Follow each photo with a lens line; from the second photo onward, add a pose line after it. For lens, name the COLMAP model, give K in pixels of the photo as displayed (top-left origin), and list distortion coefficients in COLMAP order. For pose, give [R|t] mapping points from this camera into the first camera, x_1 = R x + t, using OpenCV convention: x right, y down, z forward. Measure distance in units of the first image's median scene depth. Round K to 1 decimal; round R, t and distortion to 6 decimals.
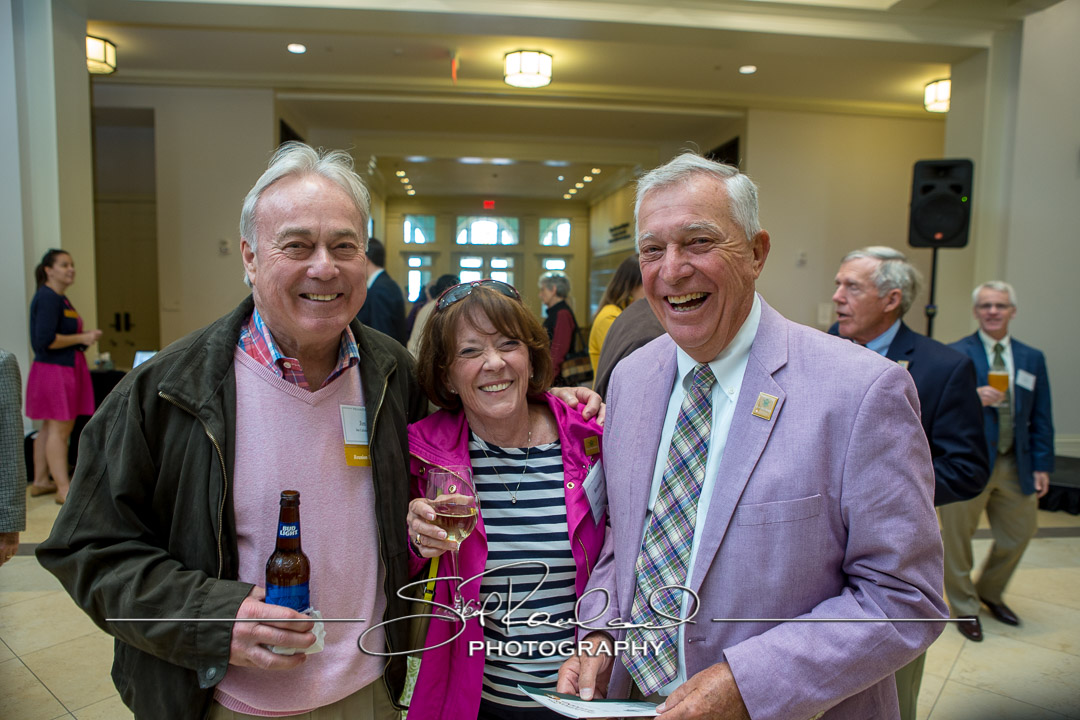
lens RADIAL K [[735.0, 0, 540.0], [0, 735.0, 360.0], [0, 0, 1]] dist [-0.109744, 0.083238]
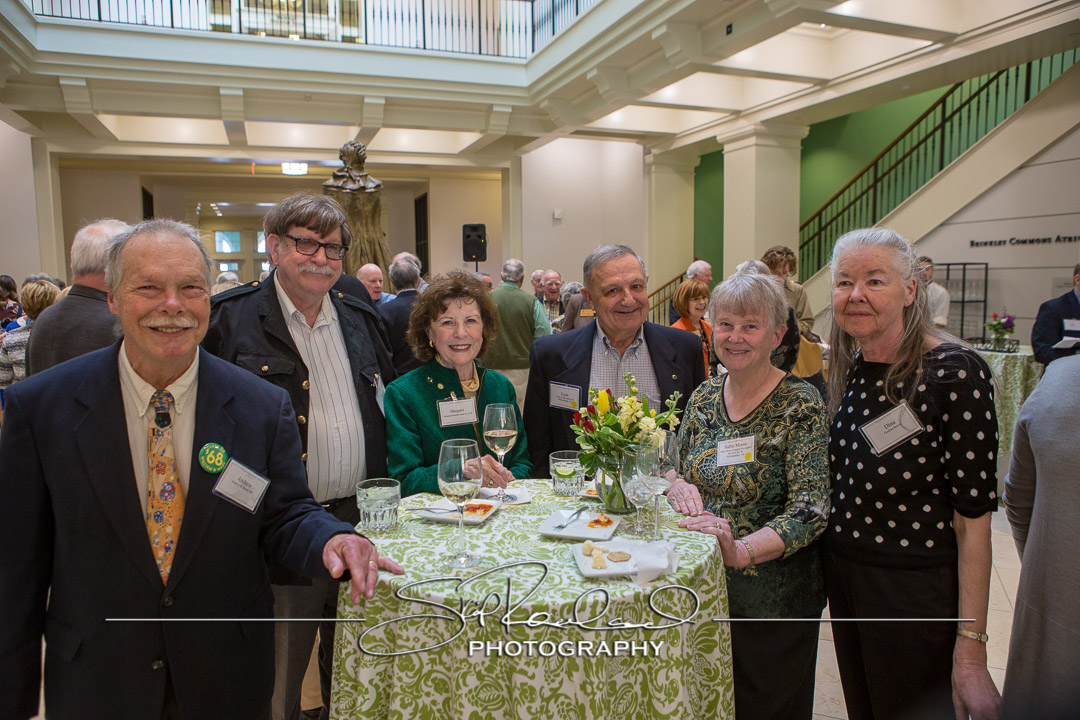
lens RADIAL K [[735.0, 0, 540.0], [0, 735.0, 360.0], [0, 0, 1]] dist [-0.109744, 0.083238]
pose [[0.967440, -0.052147, 0.247672, 0.082573], [0.049860, 0.998636, 0.015502, 0.069466], [-0.248142, -0.002649, 0.968720, -0.701384]]
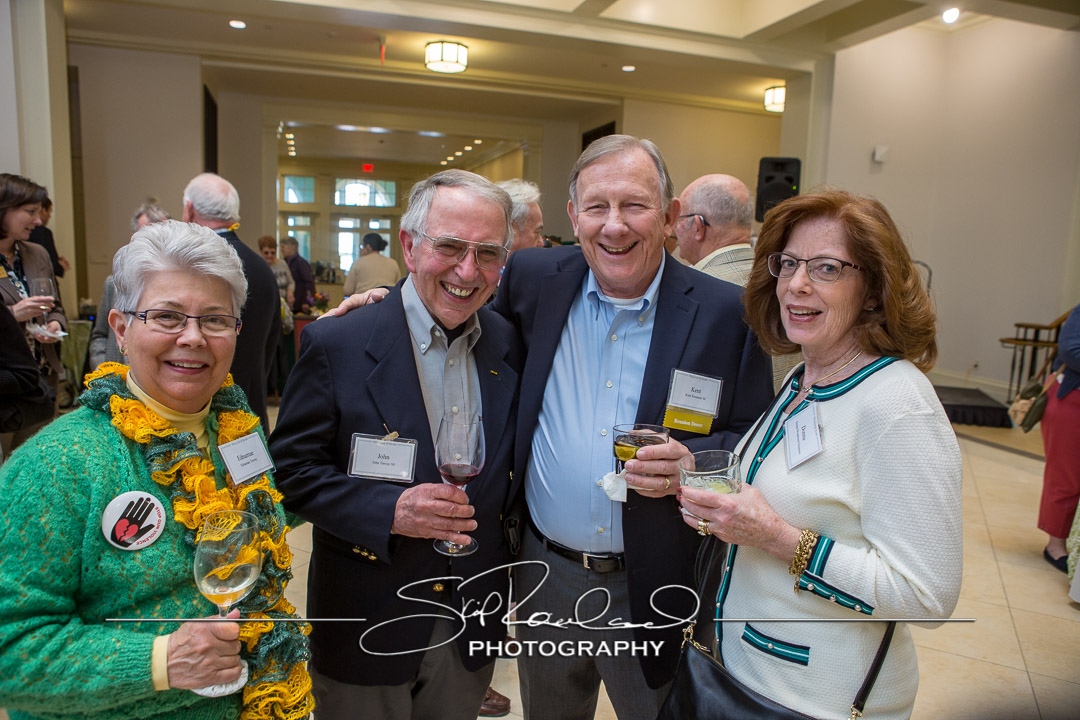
lens RADIAL K [[735.0, 0, 540.0], [0, 735.0, 360.0], [0, 0, 1]] dist [-0.109744, 0.083238]
pose [[0.978697, -0.010175, 0.205059, -0.083736], [0.000105, 0.998796, 0.049060, 0.017468], [-0.205311, -0.047993, 0.977519, -0.133136]]
